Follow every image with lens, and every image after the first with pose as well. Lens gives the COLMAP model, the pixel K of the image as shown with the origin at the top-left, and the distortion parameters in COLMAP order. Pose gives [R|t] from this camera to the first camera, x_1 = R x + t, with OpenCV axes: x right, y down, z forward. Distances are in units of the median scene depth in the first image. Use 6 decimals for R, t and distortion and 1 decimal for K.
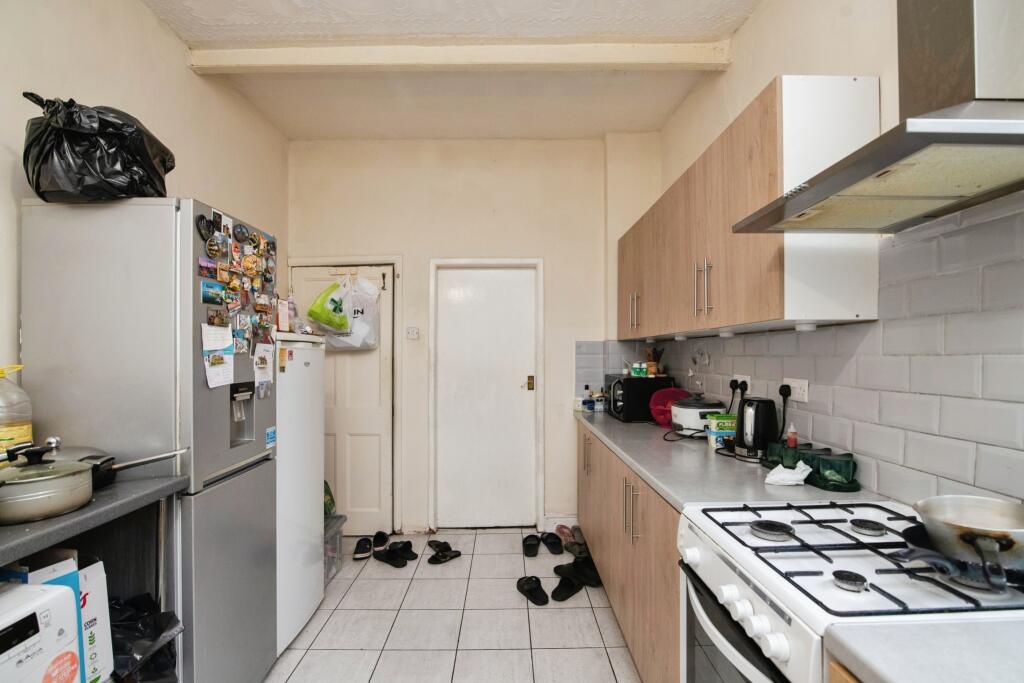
lens RADIAL K [[473.1, 0, 522.7], [0, 473.1, 350.4], [0, 0, 1]] dist [-0.018404, -0.000131]
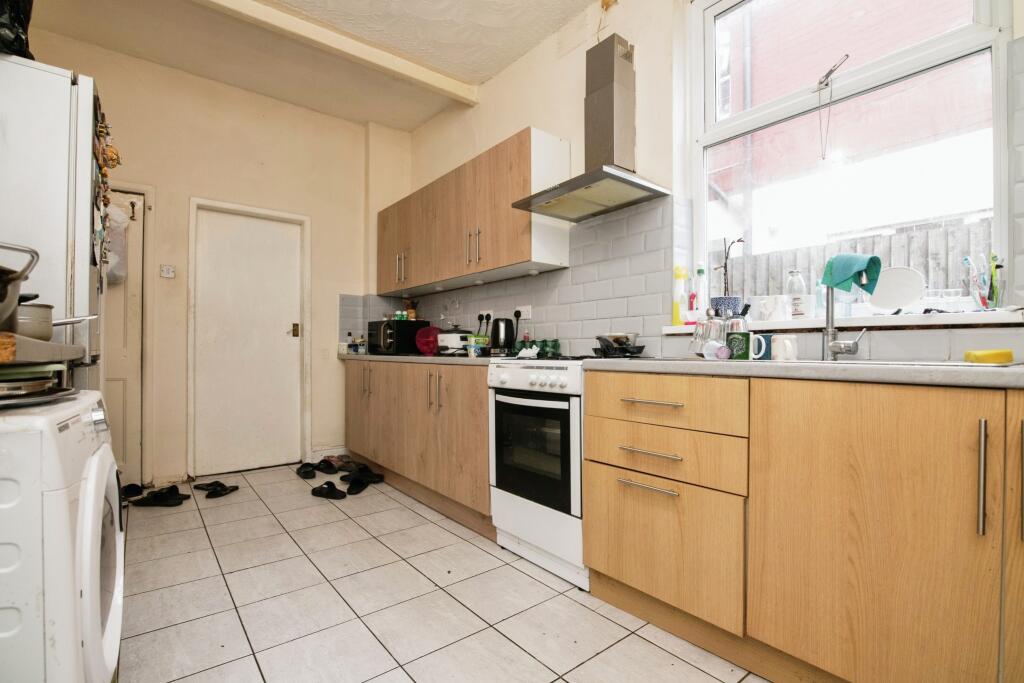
lens RADIAL K [[473.1, 0, 522.7], [0, 473.1, 350.4], [0, 0, 1]] dist [-0.018404, -0.000131]
pose [[0.776030, 0.001338, 0.630695, -0.349642], [0.000651, 0.999996, -0.002922, 0.160059], [-0.630696, 0.002678, 0.776025, -0.221973]]
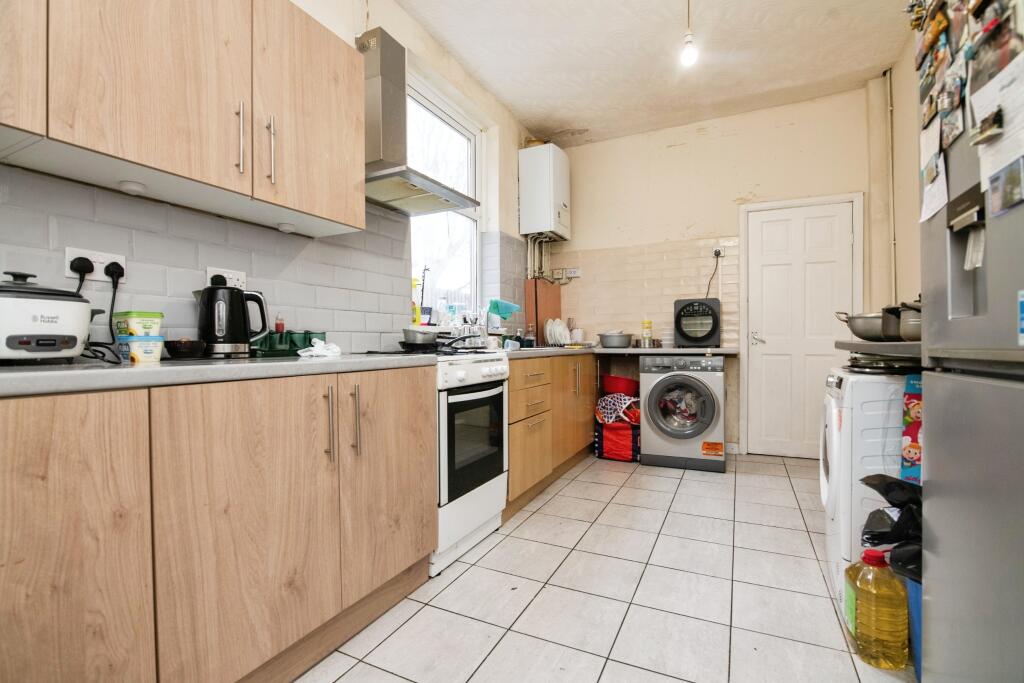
lens RADIAL K [[473.1, 0, 522.7], [0, 473.1, 350.4], [0, 0, 1]] dist [-0.018404, -0.000131]
pose [[-0.903692, 0.000270, 0.428182, -0.269090], [0.007335, 0.999863, 0.014850, 0.154238], [-0.428120, 0.016561, -0.903570, 1.141594]]
